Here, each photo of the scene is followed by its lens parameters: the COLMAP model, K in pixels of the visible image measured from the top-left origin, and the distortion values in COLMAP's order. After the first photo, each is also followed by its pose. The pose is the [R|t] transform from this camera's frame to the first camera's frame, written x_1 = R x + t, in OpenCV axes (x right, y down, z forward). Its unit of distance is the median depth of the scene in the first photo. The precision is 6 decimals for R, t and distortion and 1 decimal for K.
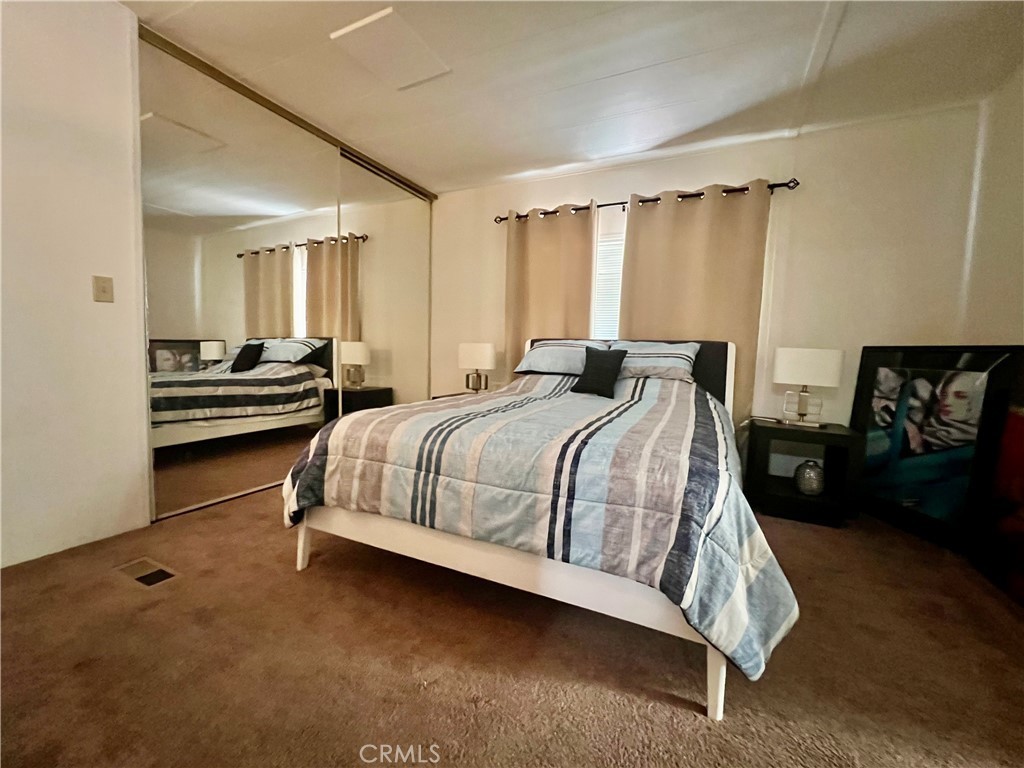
lens RADIAL K [[418.9, 0, 507.5], [0, 418.9, 381.8], [0, 0, 1]] dist [-0.002398, -0.000175]
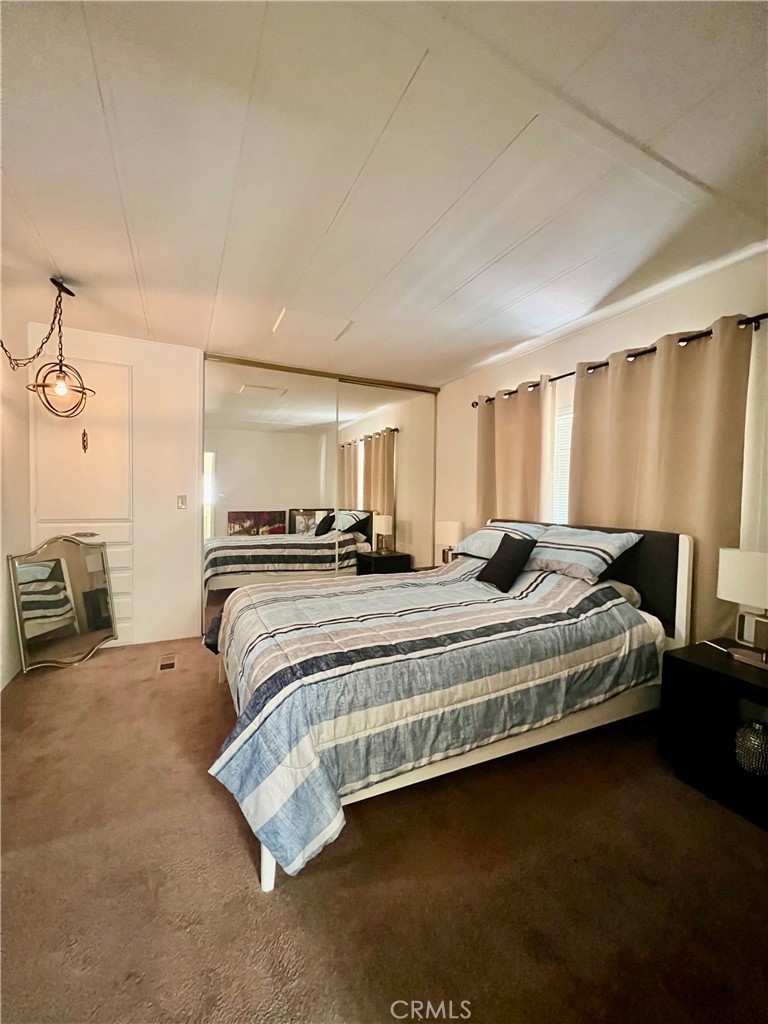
lens RADIAL K [[404.1, 0, 386.3], [0, 404.1, 512.0], [0, 0, 1]] dist [-0.002964, -0.000035]
pose [[0.797992, 0.001310, -0.602667, 0.432421], [-0.029531, 0.998881, -0.036930, -0.073346], [0.601945, 0.047267, 0.797138, 0.064973]]
